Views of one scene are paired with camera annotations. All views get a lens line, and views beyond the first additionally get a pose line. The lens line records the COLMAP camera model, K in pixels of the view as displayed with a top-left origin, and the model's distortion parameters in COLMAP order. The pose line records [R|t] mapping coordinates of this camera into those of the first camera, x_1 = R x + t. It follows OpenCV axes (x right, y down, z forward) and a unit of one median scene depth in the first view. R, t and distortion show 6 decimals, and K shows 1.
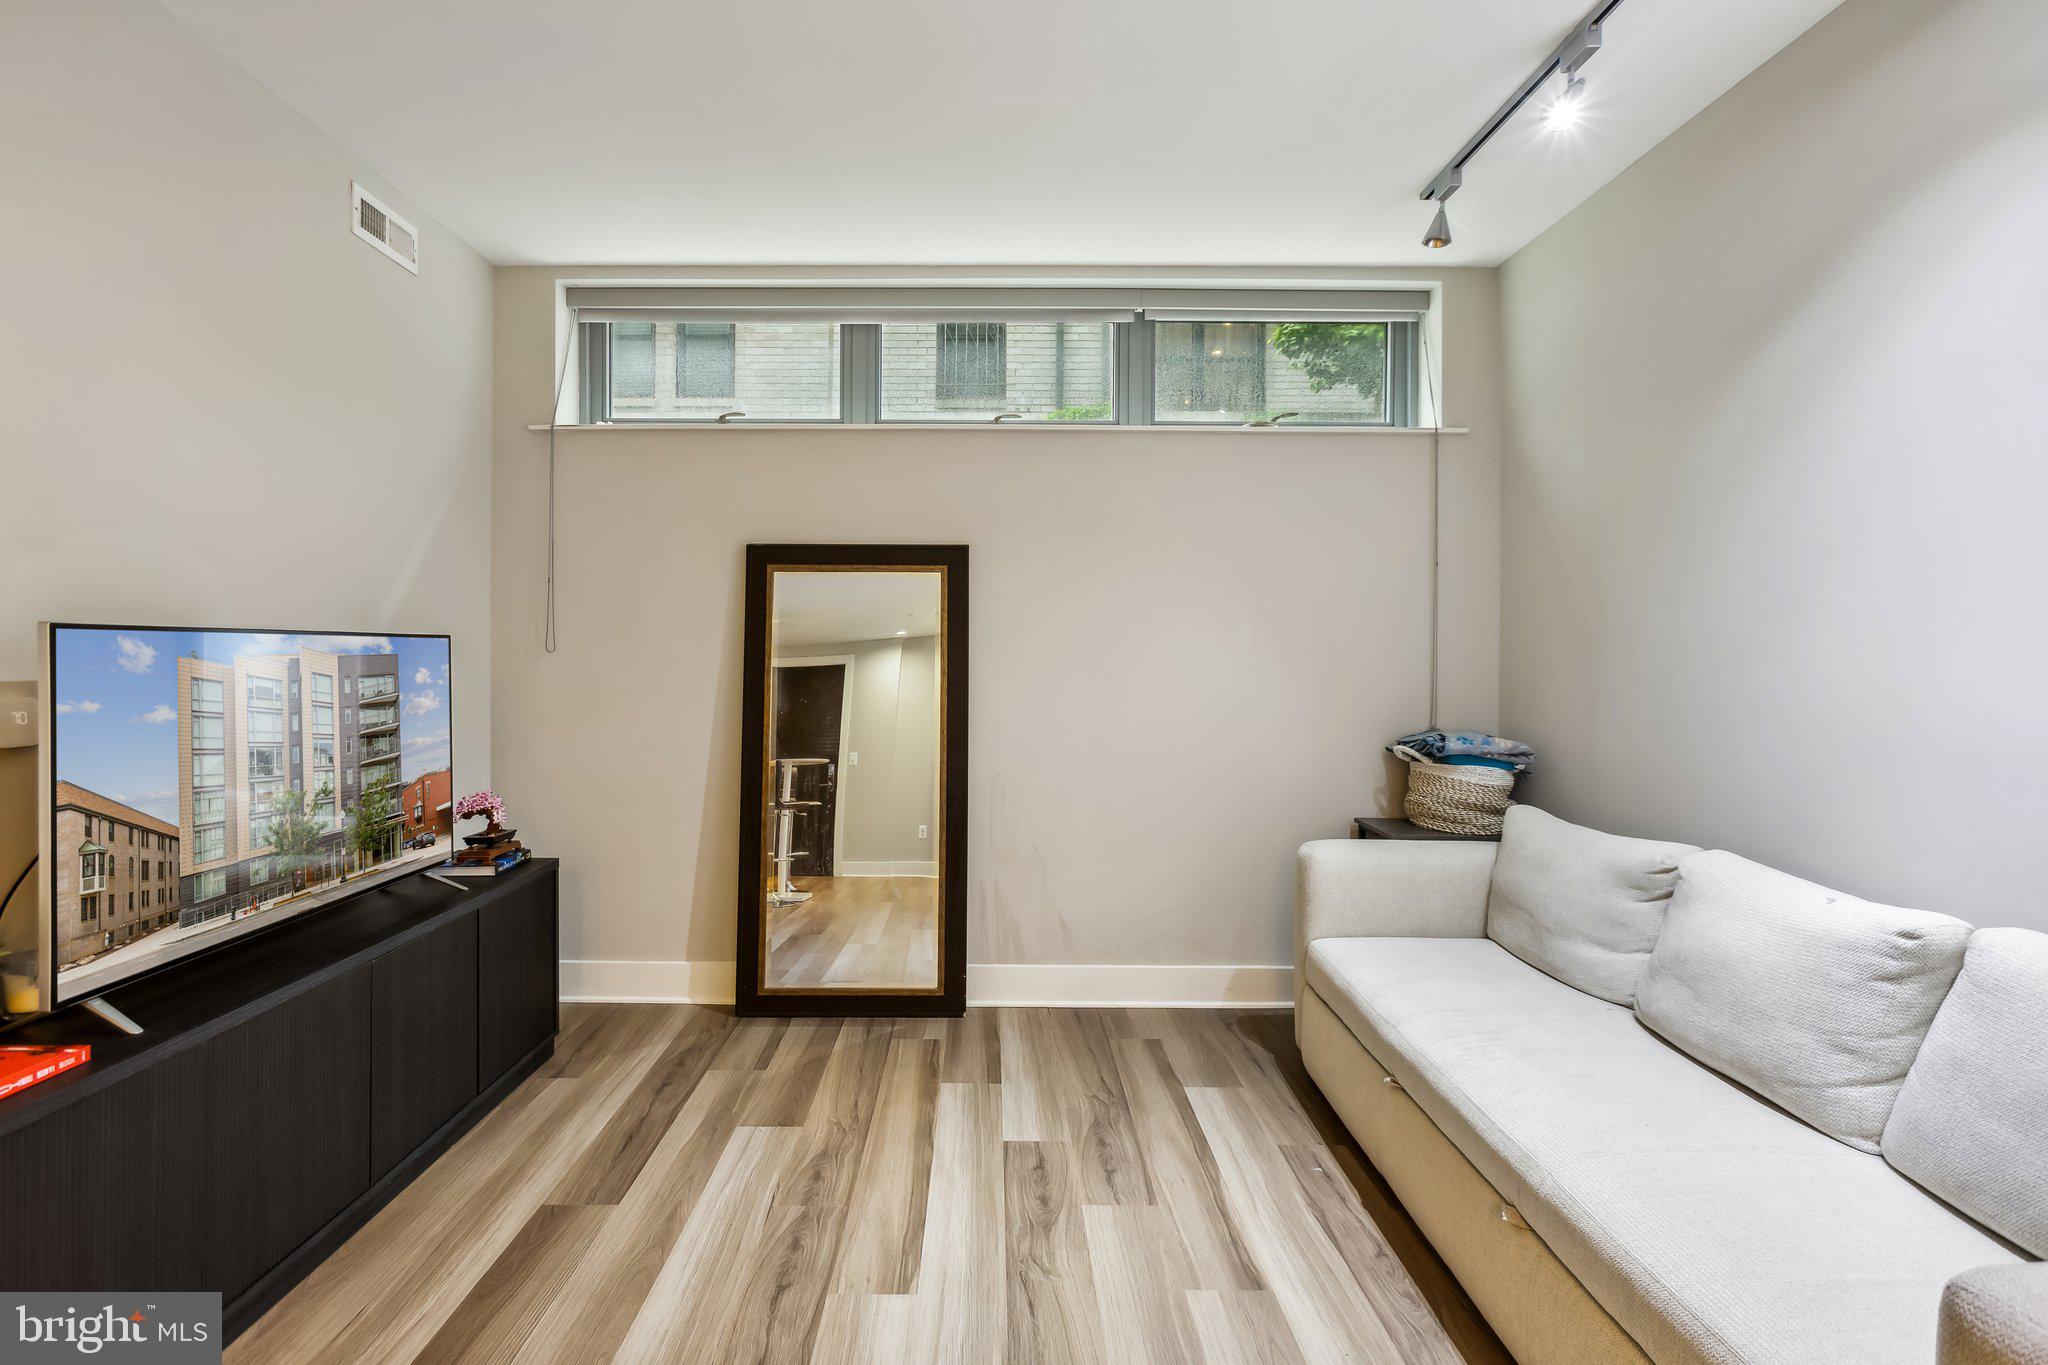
lens RADIAL K [[927.3, 0, 1002.8], [0, 927.3, 657.8], [0, 0, 1]] dist [-0.022151, 0.013609]
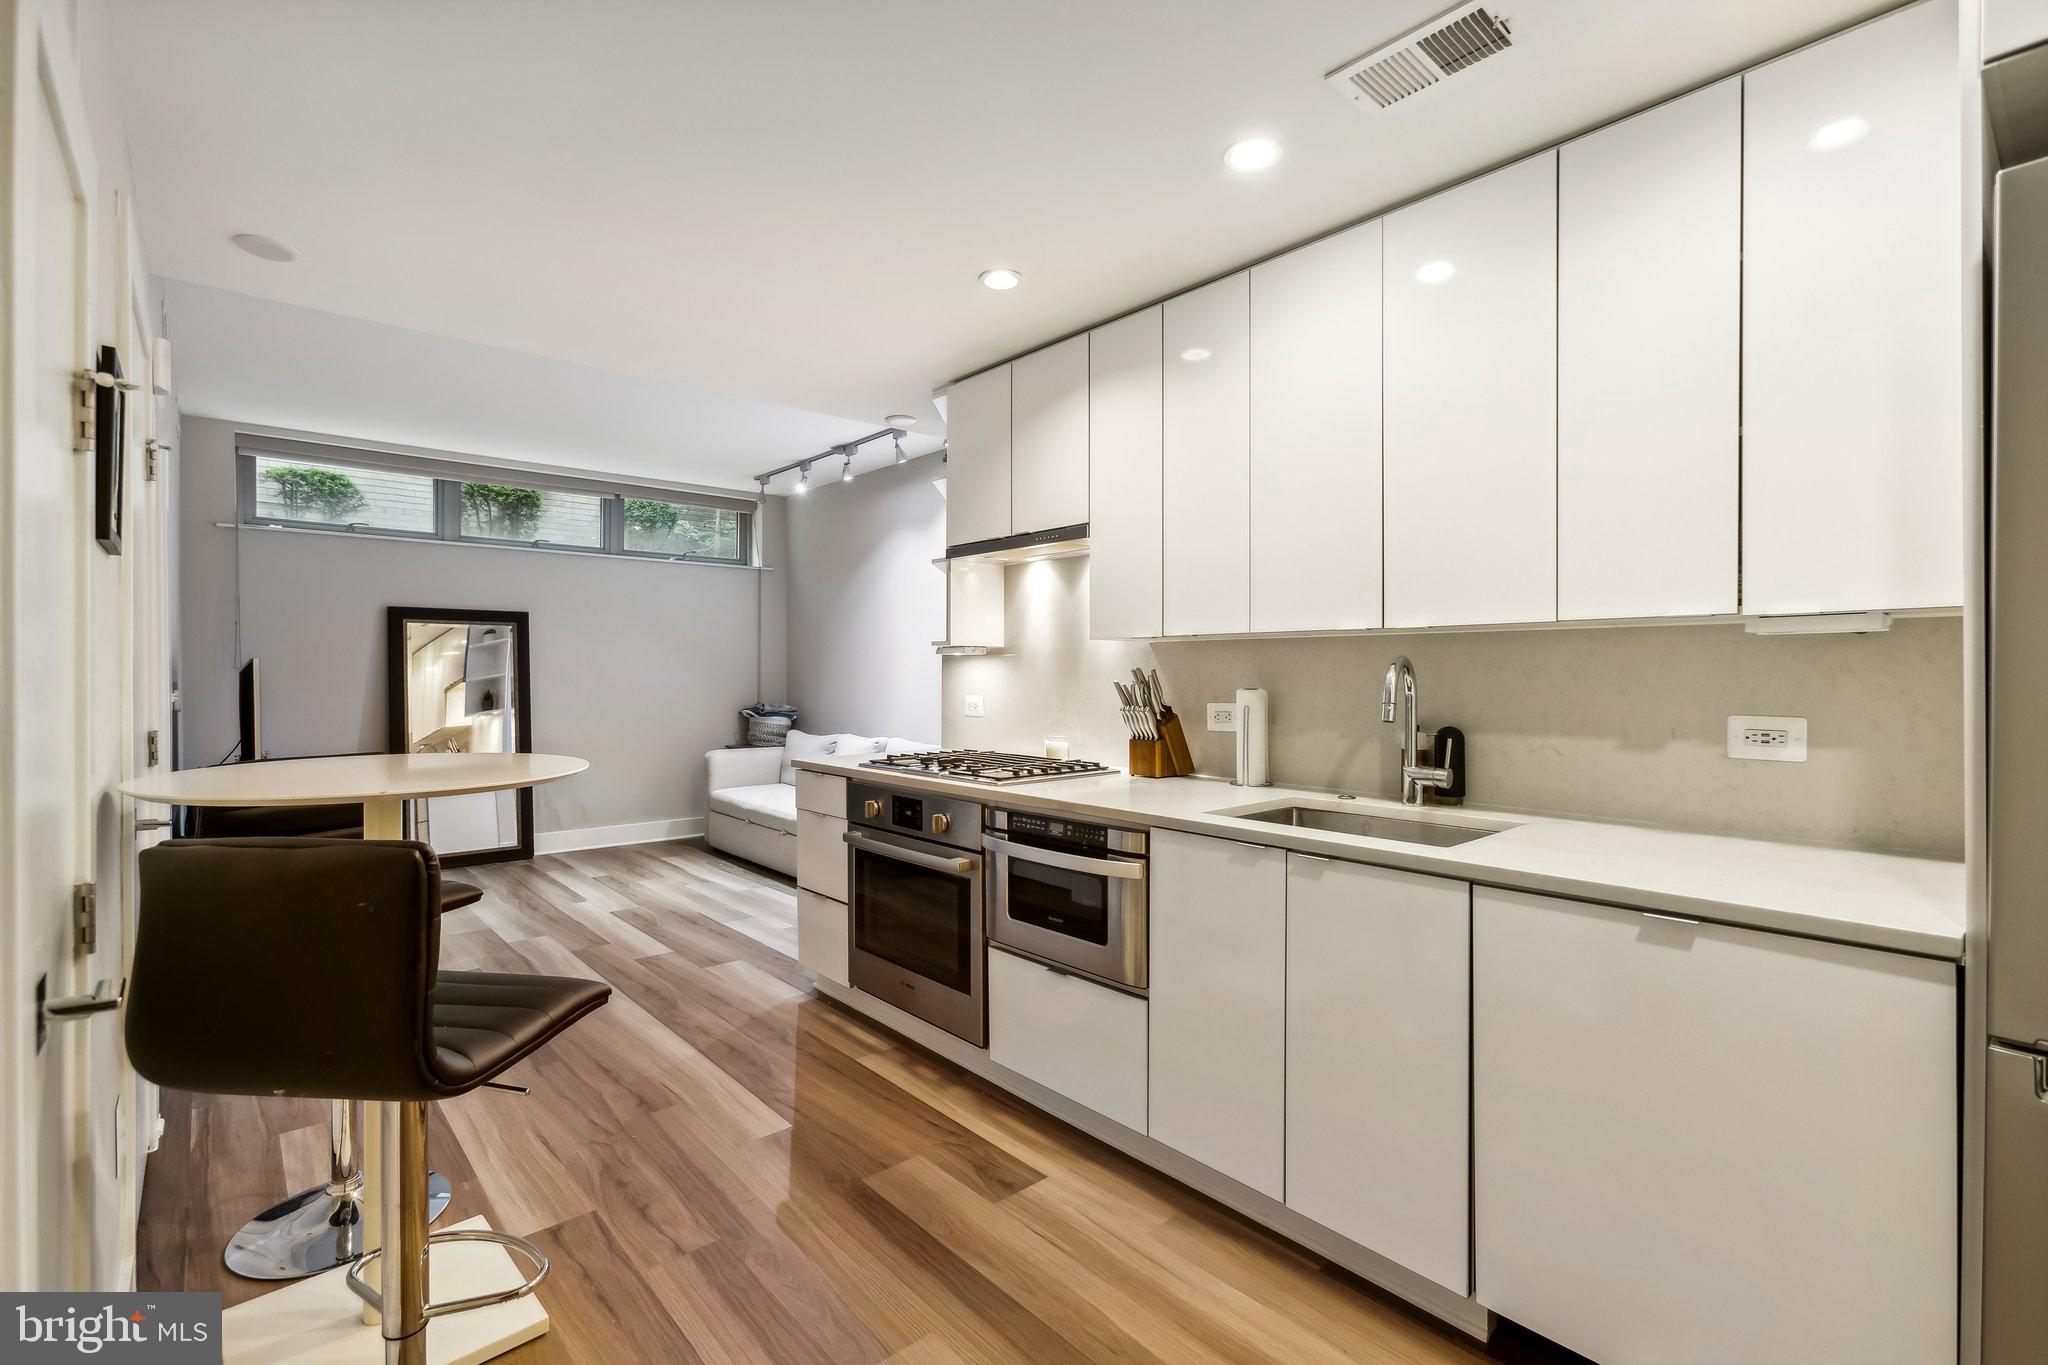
lens RADIAL K [[927.3, 0, 1015.8], [0, 927.3, 684.4], [0, 0, 1]] dist [-0.022151, 0.013609]
pose [[0.752793, -0.012767, 0.658134, -0.681016], [0.004397, 0.999887, 0.014367, 0.003541], [-0.658243, -0.007921, 0.752764, -1.381897]]
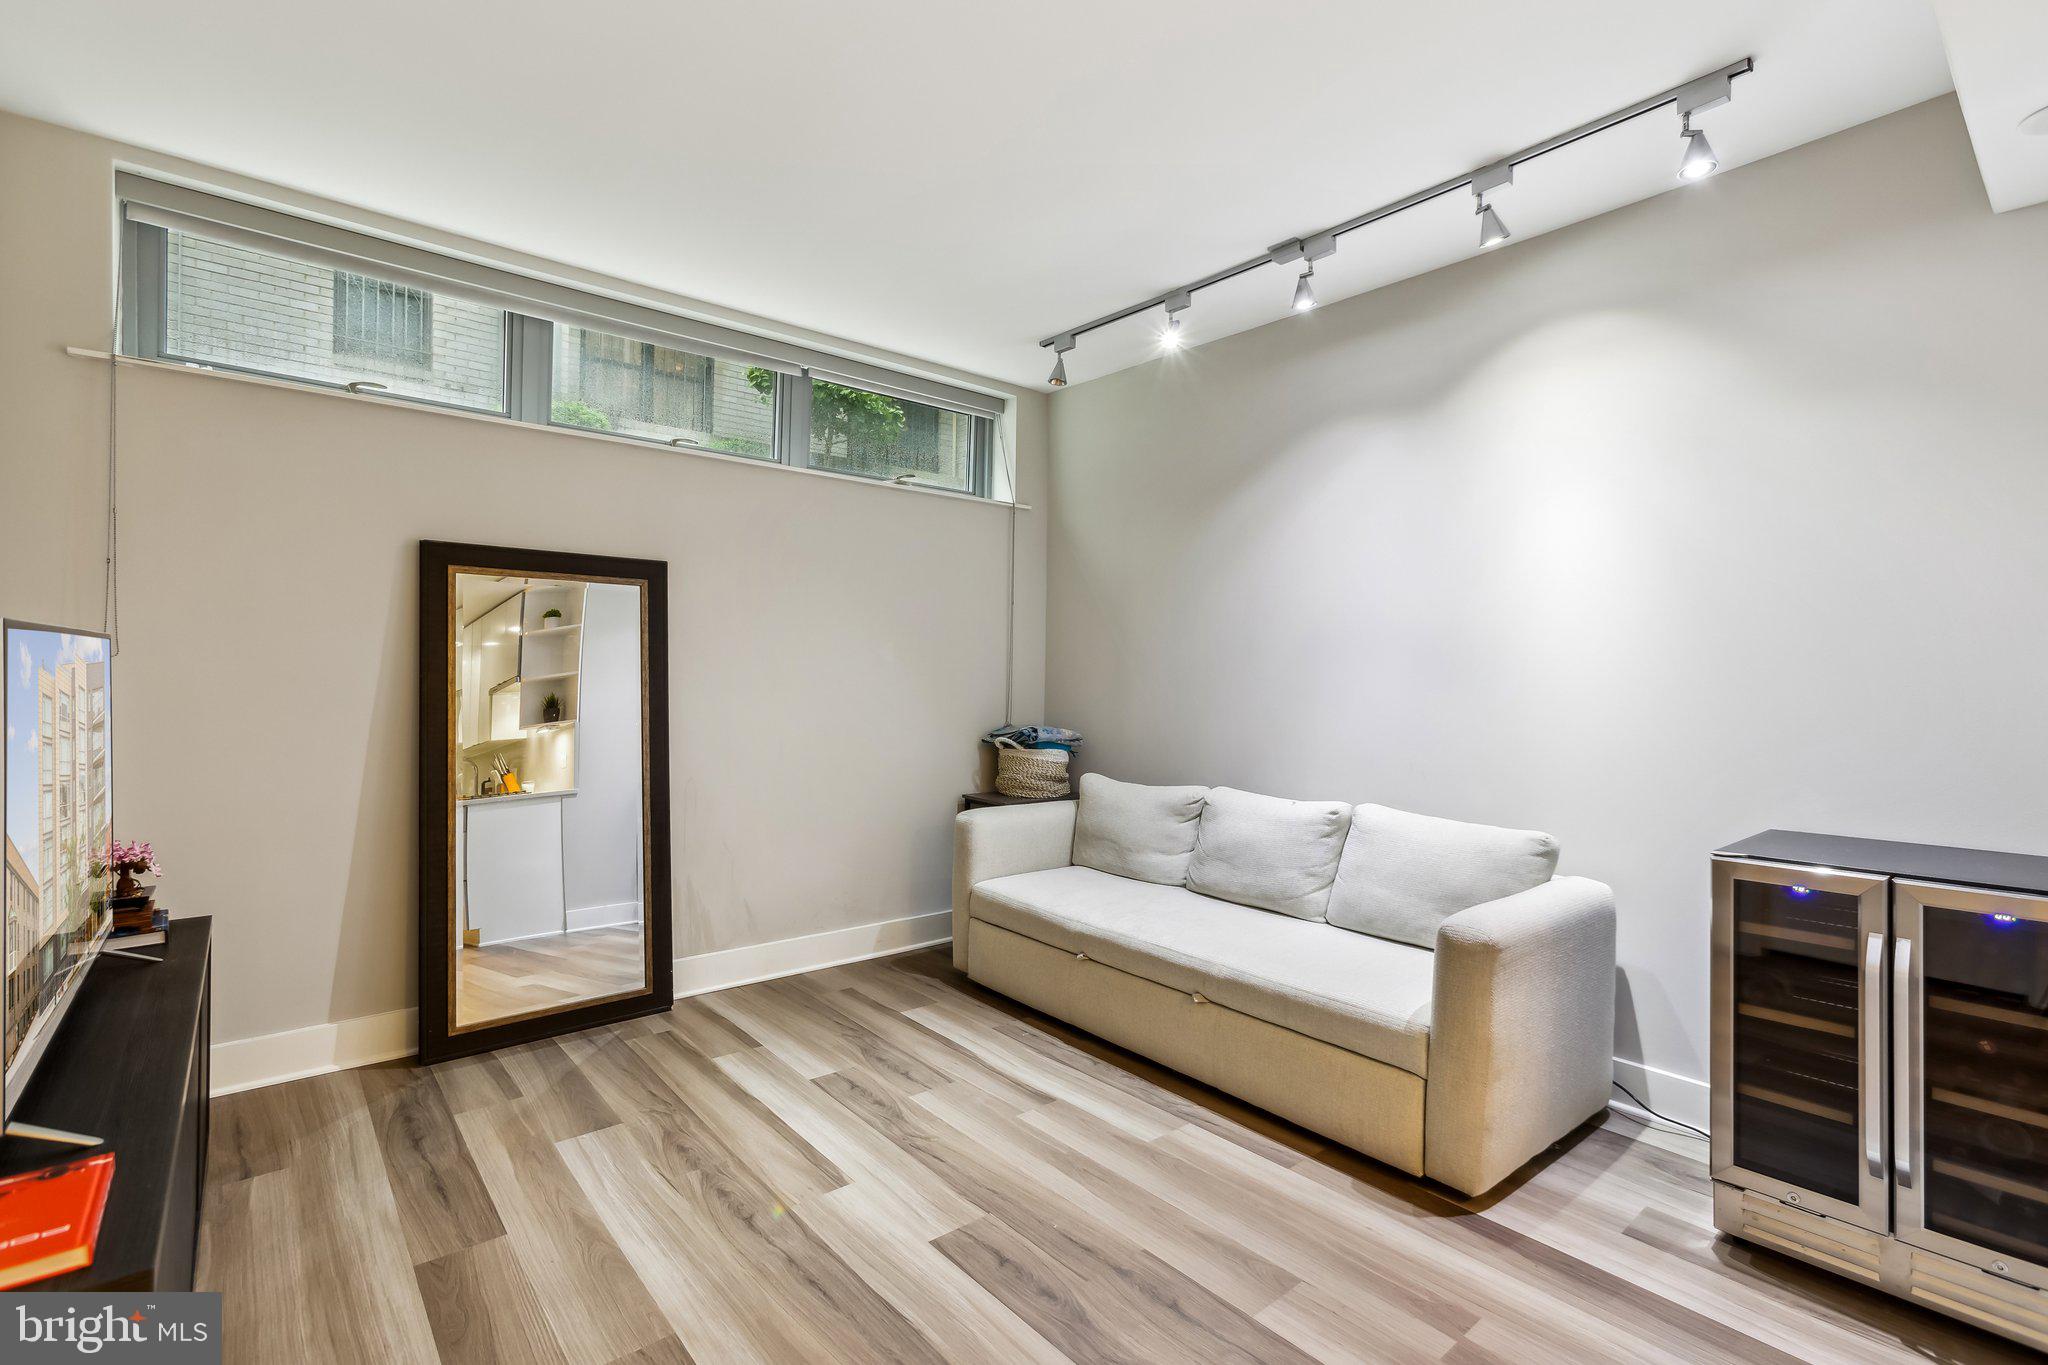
lens RADIAL K [[927.3, 0, 1009.2], [0, 927.3, 679.7], [0, 0, 1]] dist [-0.022151, 0.013609]
pose [[0.767088, 0.002259, 0.641537, -0.530127], [-0.009623, 0.999922, 0.007985, -0.000713], [-0.641469, -0.012299, 0.767050, -0.060942]]
